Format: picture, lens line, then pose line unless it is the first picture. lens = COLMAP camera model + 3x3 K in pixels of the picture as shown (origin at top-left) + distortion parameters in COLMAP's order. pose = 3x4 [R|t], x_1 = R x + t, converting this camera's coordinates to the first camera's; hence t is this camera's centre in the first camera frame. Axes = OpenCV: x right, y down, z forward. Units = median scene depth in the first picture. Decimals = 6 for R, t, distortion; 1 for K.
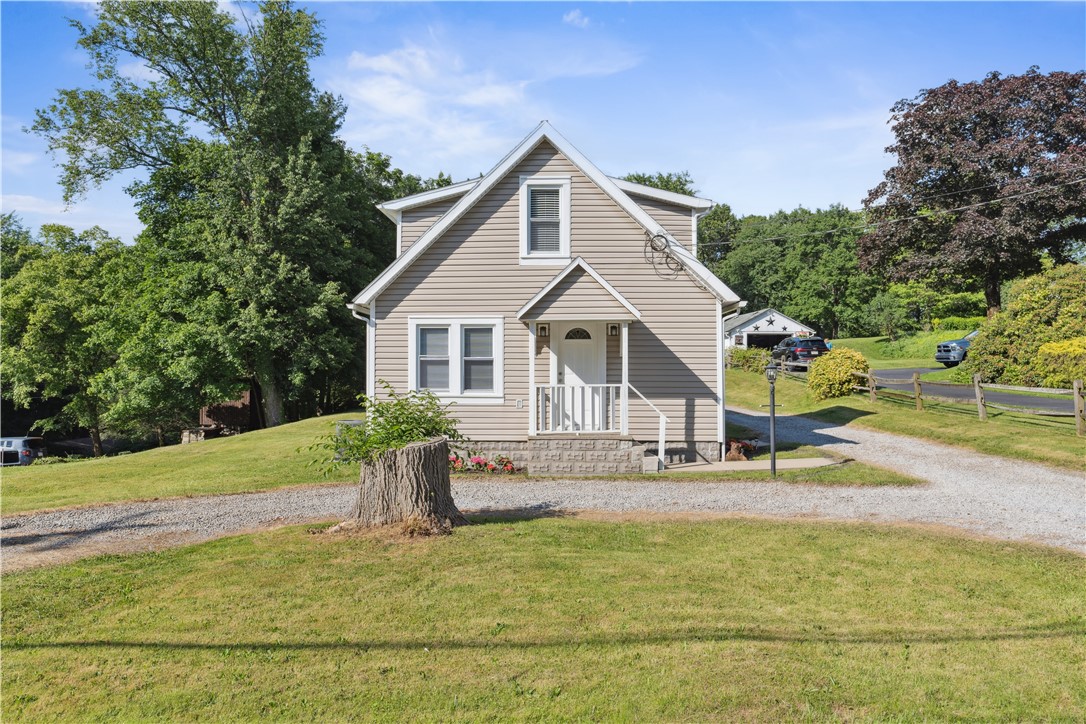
lens RADIAL K [[804.8, 0, 545.4], [0, 804.8, 361.2], [0, 0, 1]] dist [-0.003256, -0.000229]
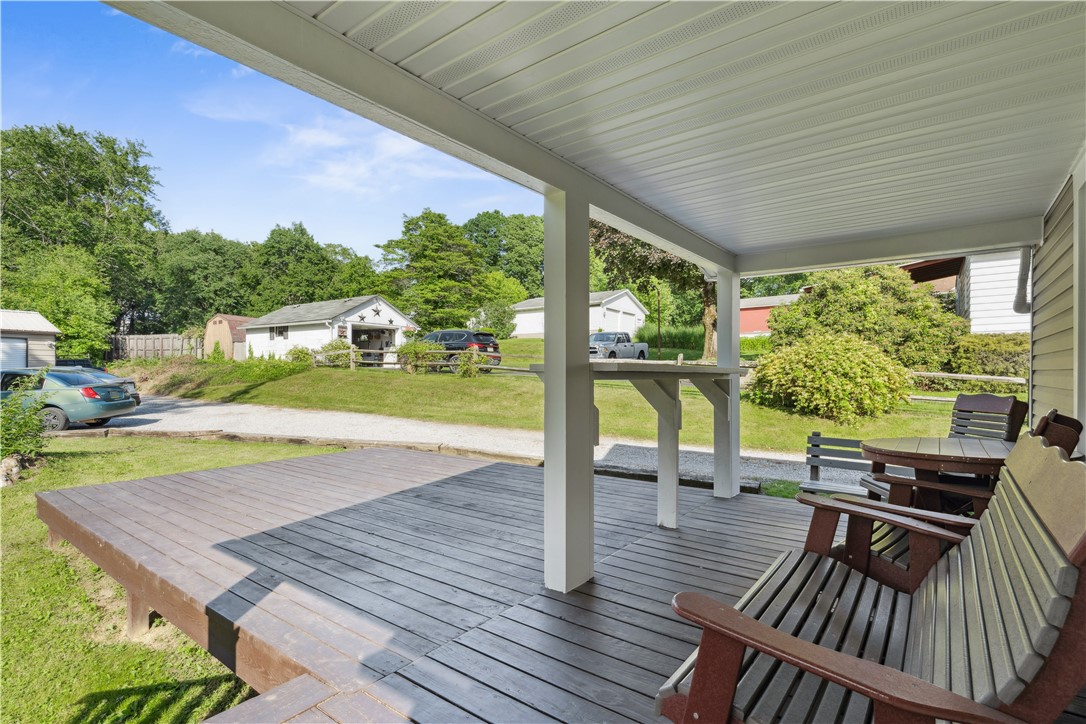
lens RADIAL K [[527.1, 0, 543.7], [0, 527.1, 363.6], [0, 0, 1]] dist [0.001382, 0.000158]
pose [[0.586704, 0.010737, 0.809730, -0.049518], [-0.005576, 0.999942, -0.009219, 0.006894], [-0.809782, 0.000894, 0.586730, 0.551178]]
